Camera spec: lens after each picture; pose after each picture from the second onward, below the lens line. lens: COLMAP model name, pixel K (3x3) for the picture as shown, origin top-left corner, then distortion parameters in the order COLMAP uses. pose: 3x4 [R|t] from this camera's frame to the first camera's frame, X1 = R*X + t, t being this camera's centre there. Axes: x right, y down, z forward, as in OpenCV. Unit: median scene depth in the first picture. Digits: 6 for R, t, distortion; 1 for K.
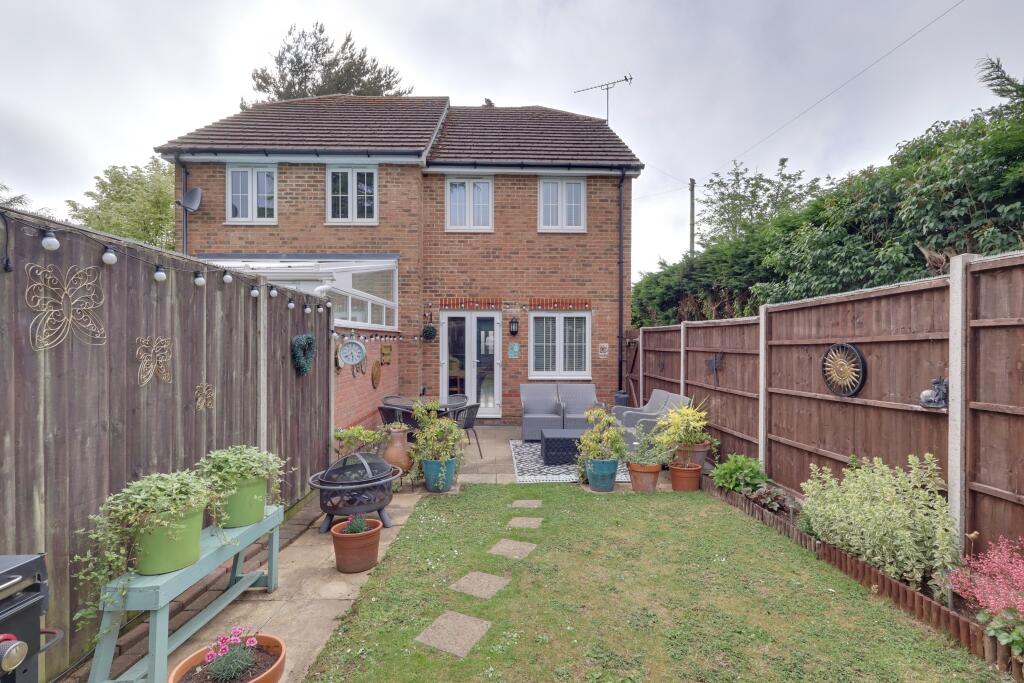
lens RADIAL K [[470.6, 0, 512.0], [0, 470.6, 341.5], [0, 0, 1]] dist [0.000278, 0.000698]
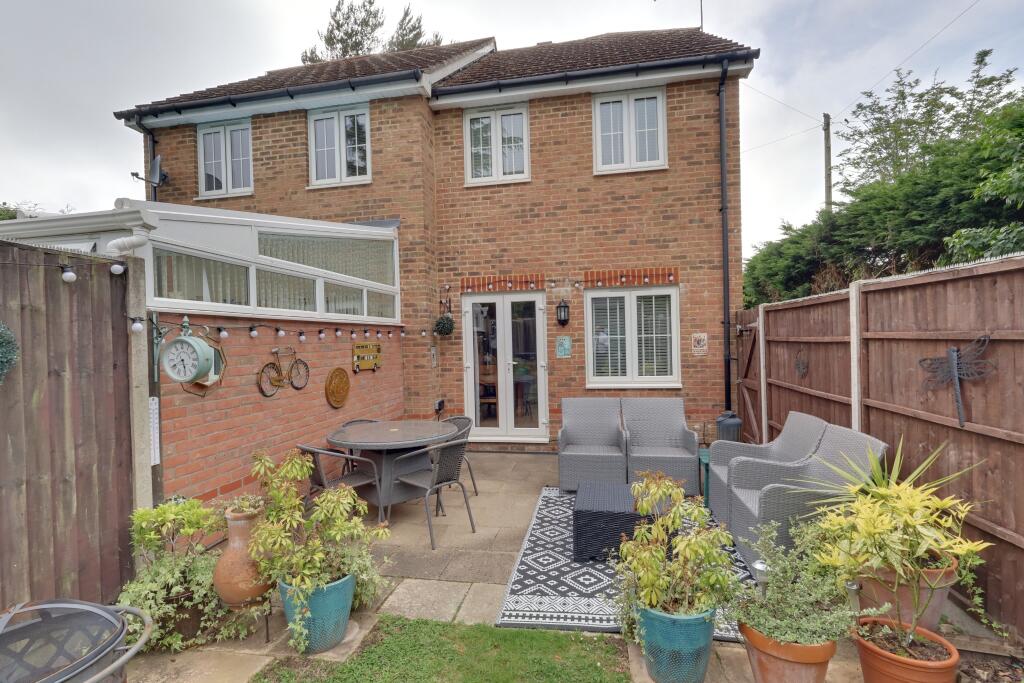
lens RADIAL K [[470.6, 0, 512.0], [0, 470.6, 341.5], [0, 0, 1]] dist [0.000278, 0.000698]
pose [[0.977096, -0.026723, -0.211115, 0.076821], [0.027760, 0.999613, 0.001953, 0.007079], [0.210981, -0.007769, 0.977459, 0.298002]]
